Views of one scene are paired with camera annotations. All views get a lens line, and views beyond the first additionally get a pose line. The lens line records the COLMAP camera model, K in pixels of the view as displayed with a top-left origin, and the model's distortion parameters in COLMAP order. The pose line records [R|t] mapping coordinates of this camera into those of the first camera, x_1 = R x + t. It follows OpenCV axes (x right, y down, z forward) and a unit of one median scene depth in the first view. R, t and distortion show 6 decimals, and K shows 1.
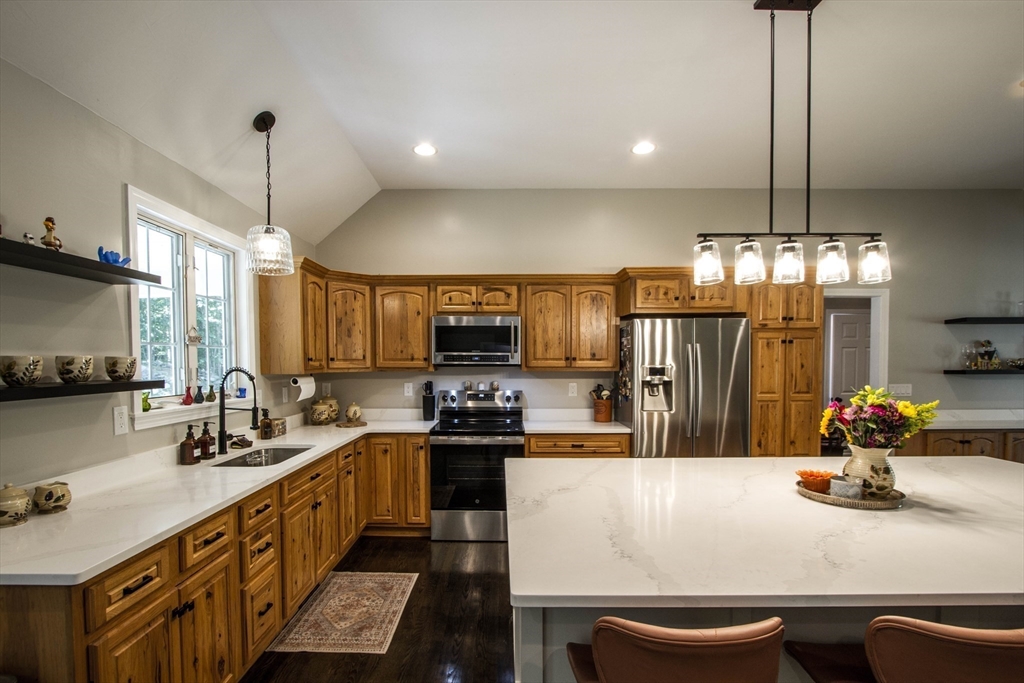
lens RADIAL K [[495.1, 0, 481.6], [0, 495.1, 378.9], [0, 0, 1]] dist [-0.014665, 0.003329]
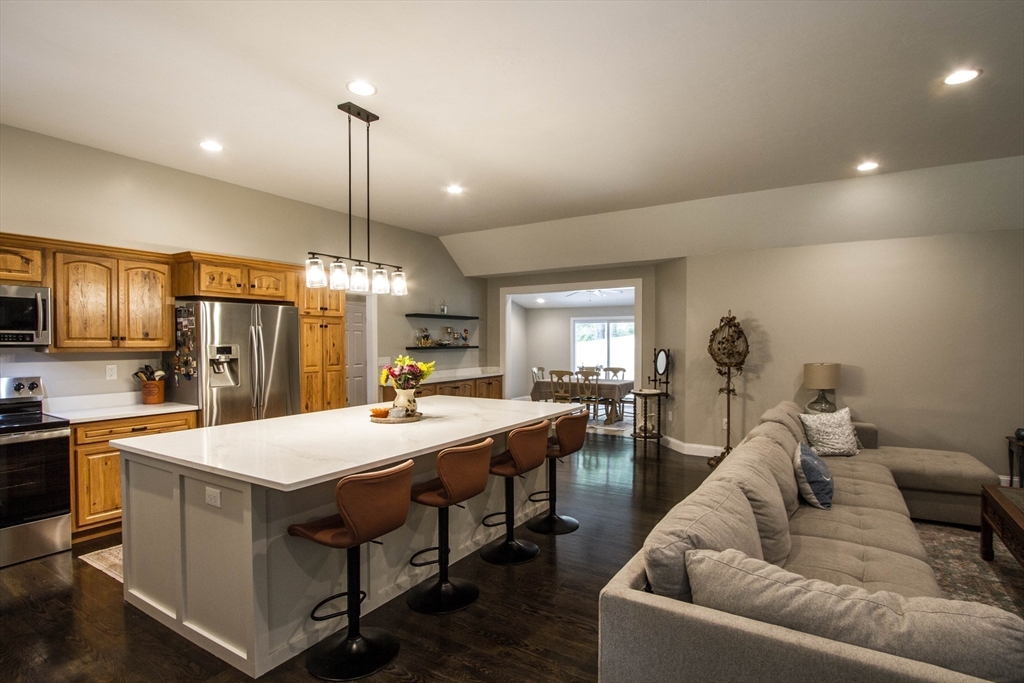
lens RADIAL K [[495.1, 0, 505.3], [0, 495.1, 348.6], [0, 0, 1]] dist [-0.014665, 0.003329]
pose [[0.546356, -0.010930, 0.837482, -0.247261], [0.028905, 0.999565, -0.005812, 0.005990], [-0.837054, 0.027383, 0.546434, -0.137915]]
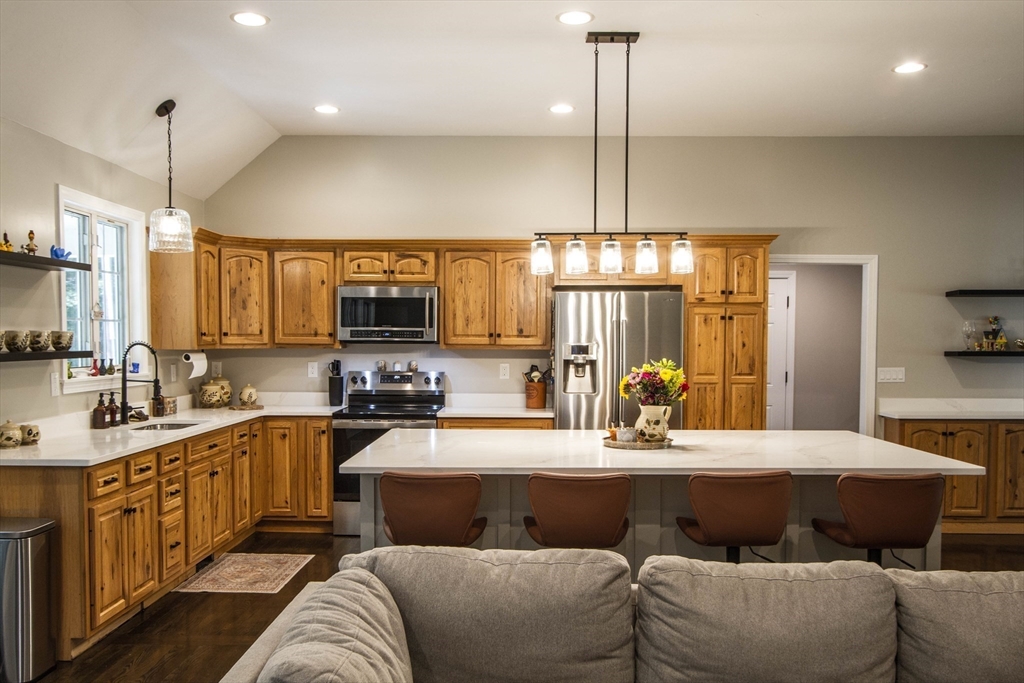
lens RADIAL K [[789.8, 0, 444.1], [0, 789.8, 374.9], [0, 0, 1]] dist [-0.006275, 0.021900]
pose [[0.999943, 0.007277, -0.007835, 0.128401], [-0.007191, 0.999915, 0.010843, 0.019162], [0.007913, -0.010786, 0.999911, -0.518545]]
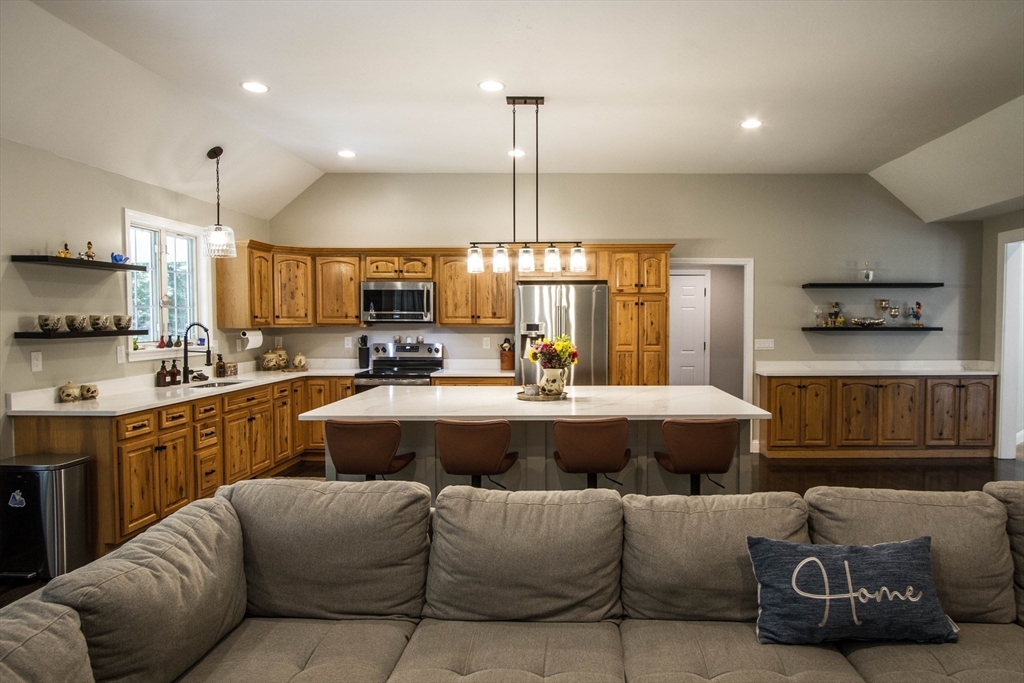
lens RADIAL K [[563.7, 0, 493.7], [0, 563.7, 339.4], [0, 0, 1]] dist [-0.006829, 0.003005]
pose [[0.999994, 0.003152, 0.001250, 0.282809], [-0.003154, 0.999994, 0.001415, 0.015494], [-0.001245, -0.001419, 0.999998, -0.490878]]
